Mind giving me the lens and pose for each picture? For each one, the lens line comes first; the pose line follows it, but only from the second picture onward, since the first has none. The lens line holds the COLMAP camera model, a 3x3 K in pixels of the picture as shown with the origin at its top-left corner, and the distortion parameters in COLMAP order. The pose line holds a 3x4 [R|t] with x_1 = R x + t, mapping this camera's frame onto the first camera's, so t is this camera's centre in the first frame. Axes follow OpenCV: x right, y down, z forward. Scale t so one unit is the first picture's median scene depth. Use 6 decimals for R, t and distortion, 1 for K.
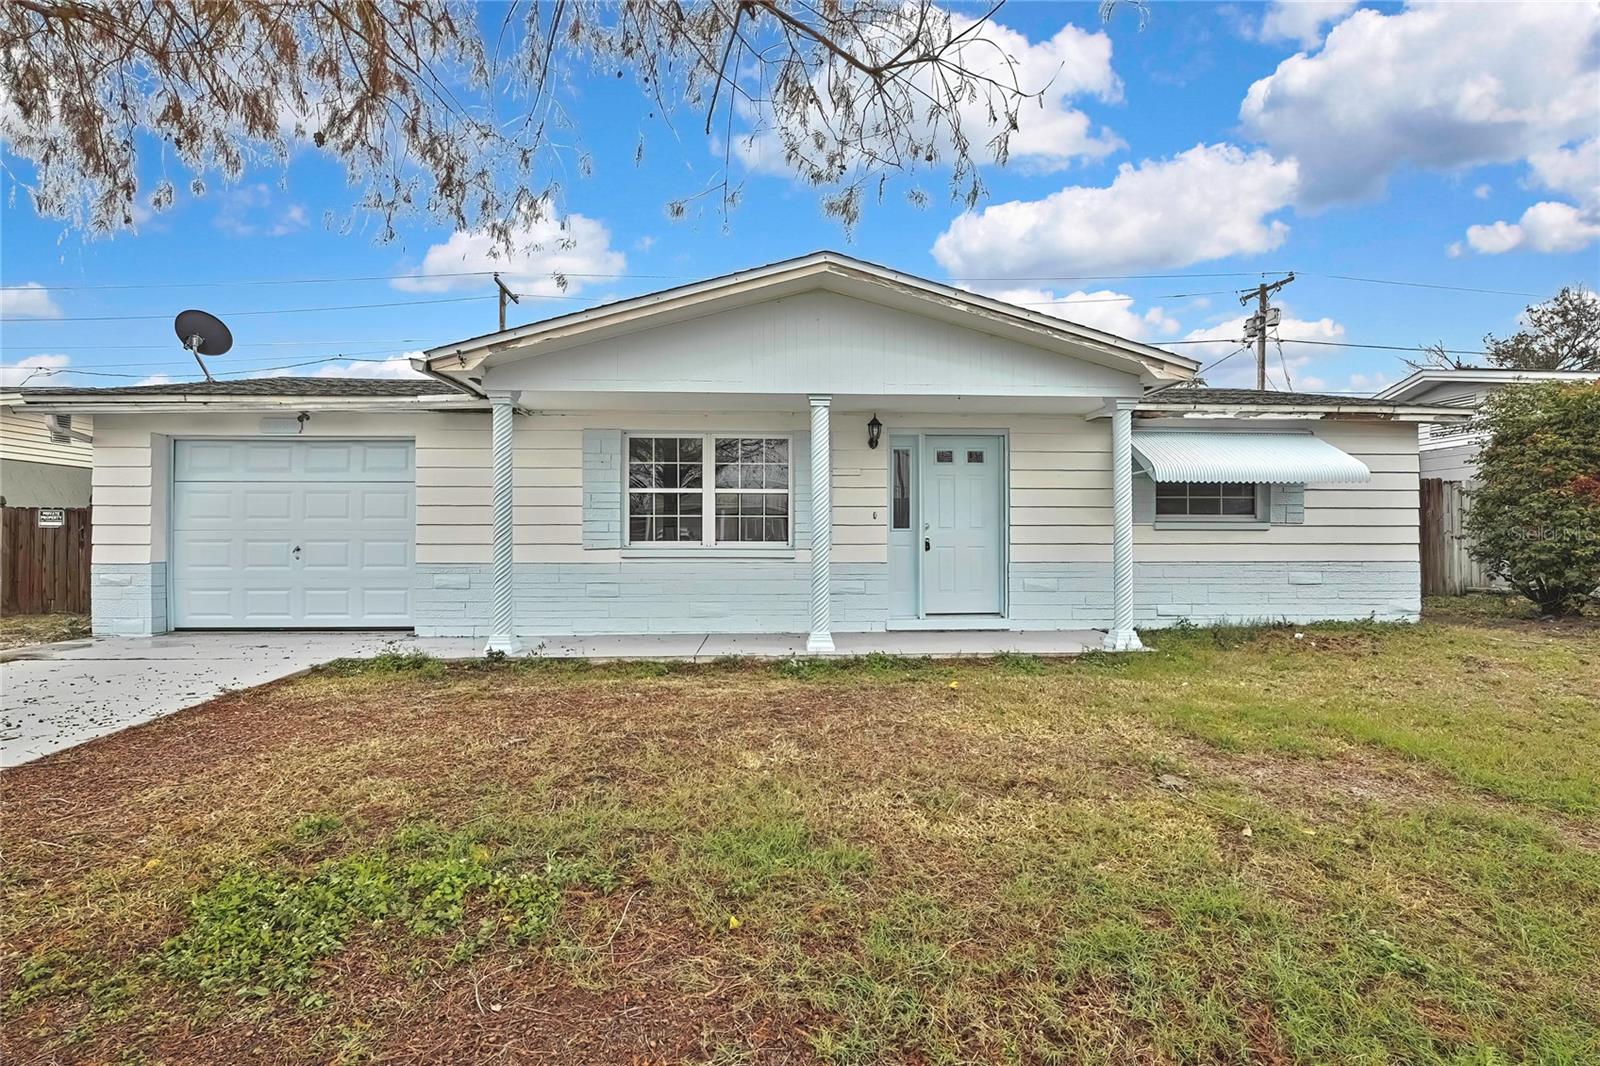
lens RADIAL K [[717.1, 0, 800.0], [0, 717.1, 533.0], [0, 0, 1]] dist [-0.009267, 0.000181]
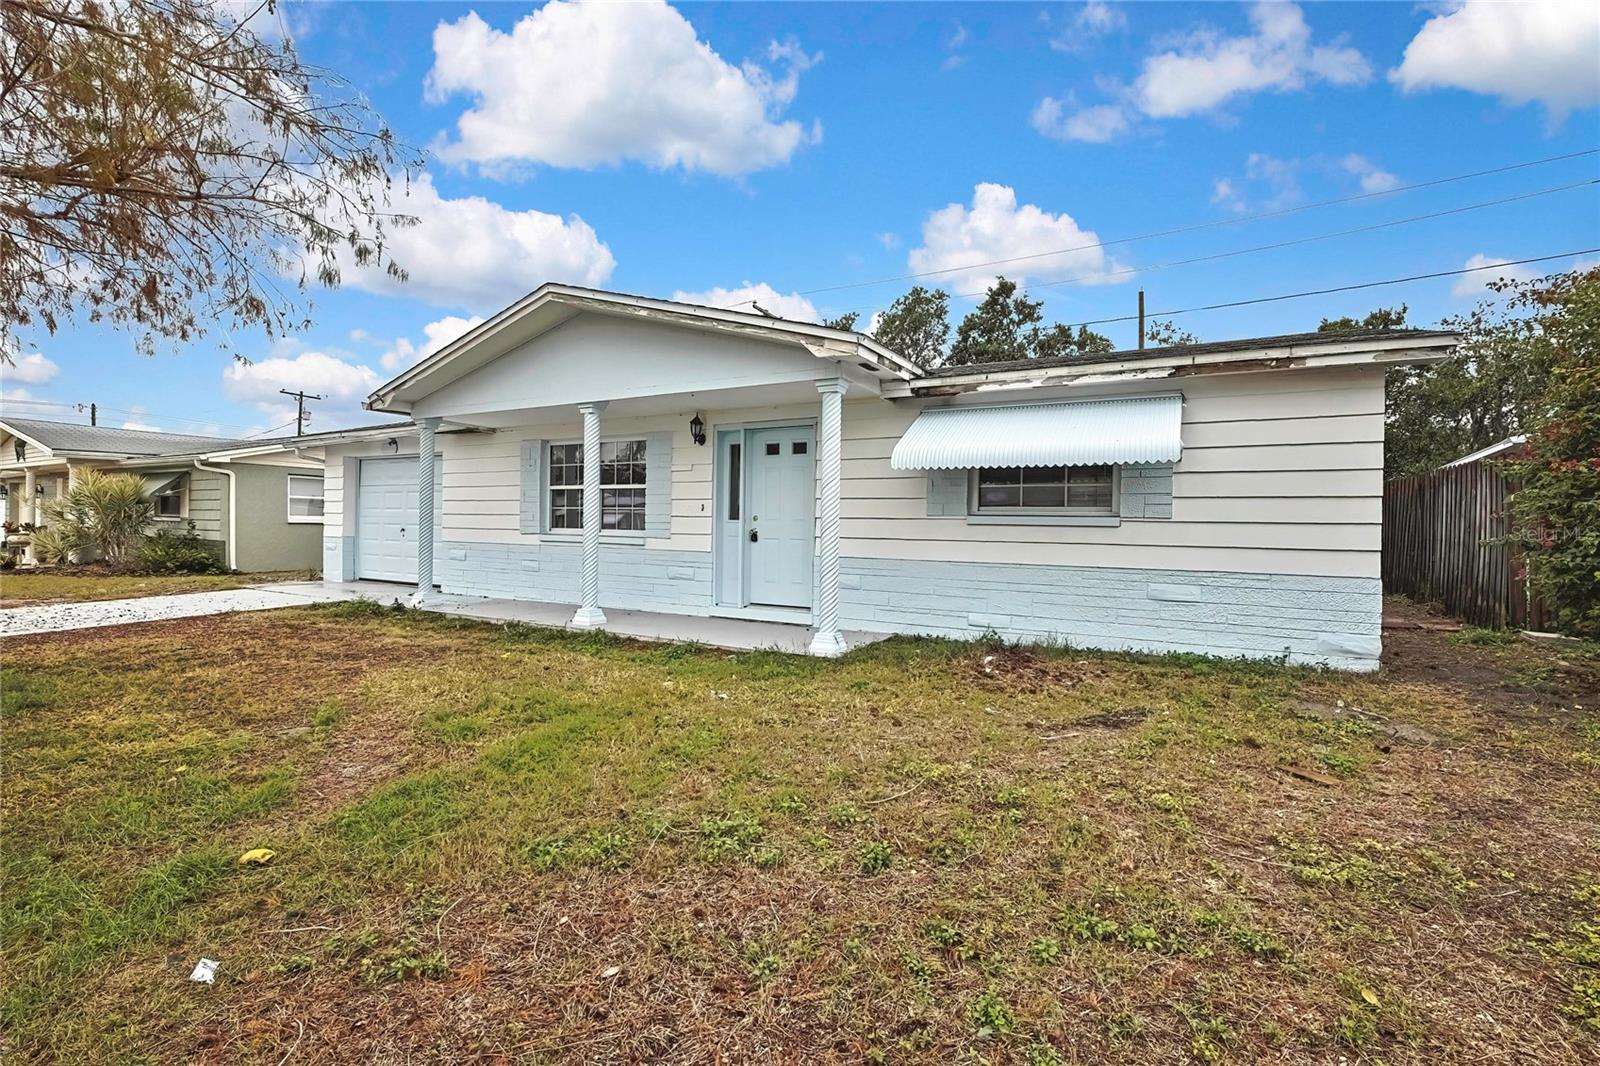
lens RADIAL K [[704.9, 0, 821.8], [0, 704.9, 522.2], [0, 0, 1]] dist [-0.006896, 0.000256]
pose [[0.852067, 0.011319, -0.523310, 0.806804], [-0.013123, 0.999914, 0.000261, -0.005147], [0.523268, 0.006644, 0.852142, 0.197730]]
